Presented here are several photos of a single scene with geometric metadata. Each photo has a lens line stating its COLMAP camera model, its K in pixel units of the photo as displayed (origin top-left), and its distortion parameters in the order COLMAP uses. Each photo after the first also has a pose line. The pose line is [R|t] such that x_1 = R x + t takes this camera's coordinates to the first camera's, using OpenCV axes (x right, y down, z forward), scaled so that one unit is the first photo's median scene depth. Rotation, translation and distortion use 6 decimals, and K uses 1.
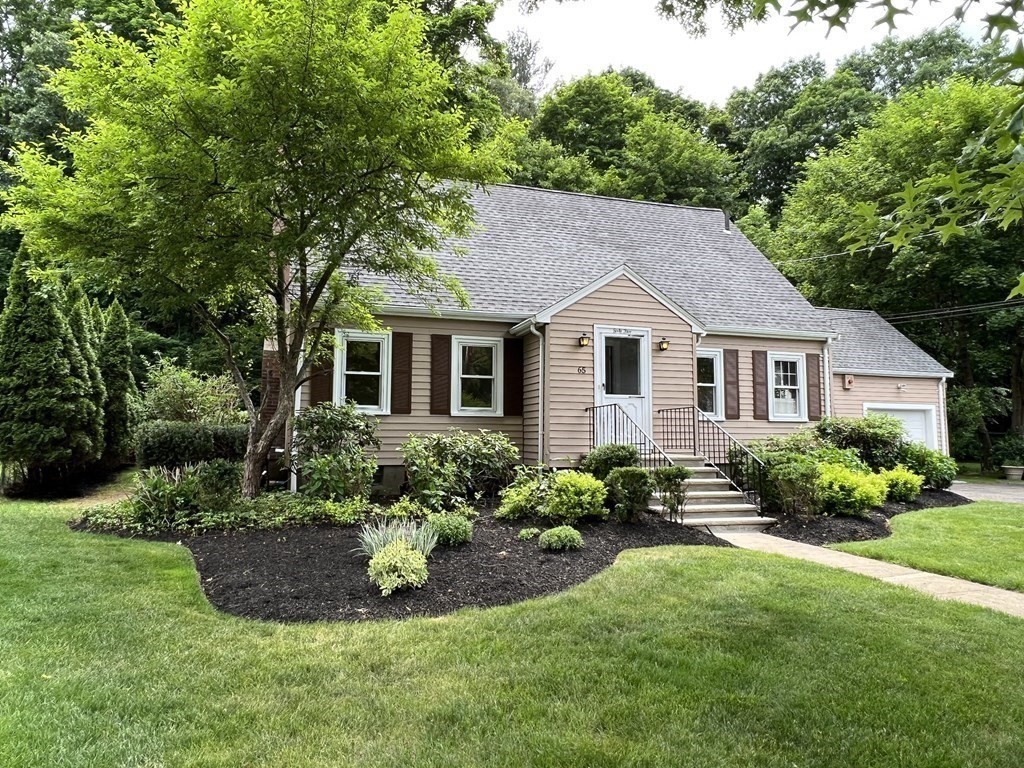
lens RADIAL K [[671.7, 0, 512.0], [0, 671.7, 384.0], [0, 0, 1]] dist [0.001989, 0.002115]
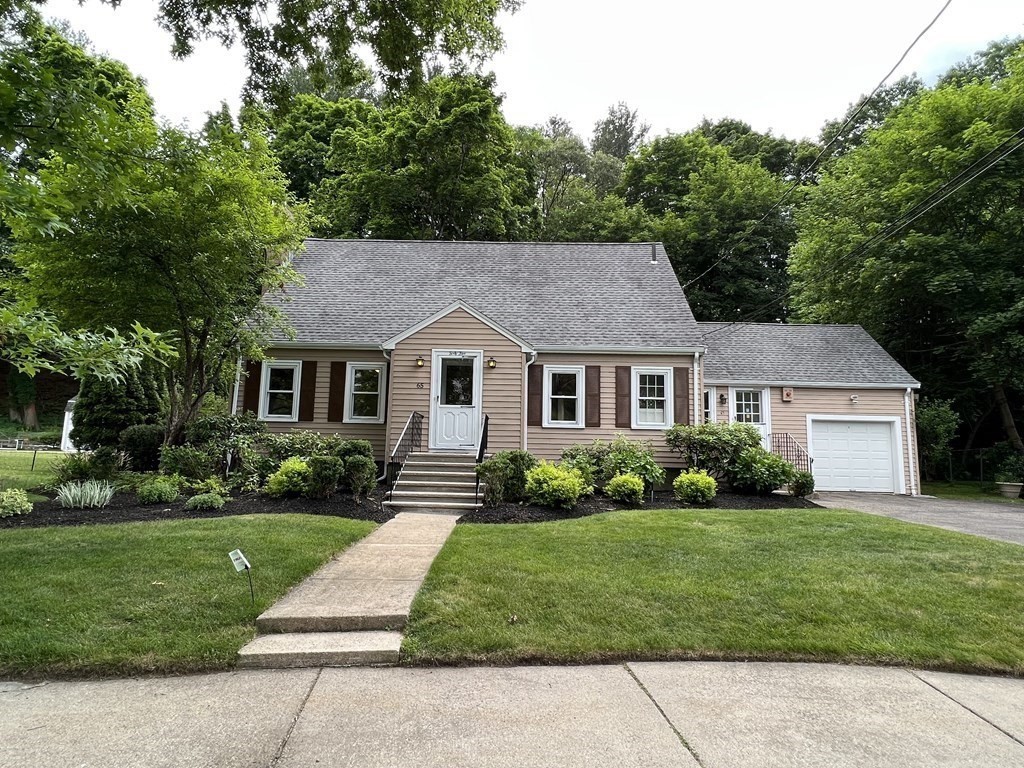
lens RADIAL K [[560.1, 0, 512.0], [0, 560.1, 384.0], [0, 0, 1]] dist [0.013612, -0.001462]
pose [[0.946899, -0.021926, -0.320784, 0.493522], [0.009356, 0.999129, -0.040674, 0.016545], [0.321396, 0.035513, 0.946279, 0.055812]]
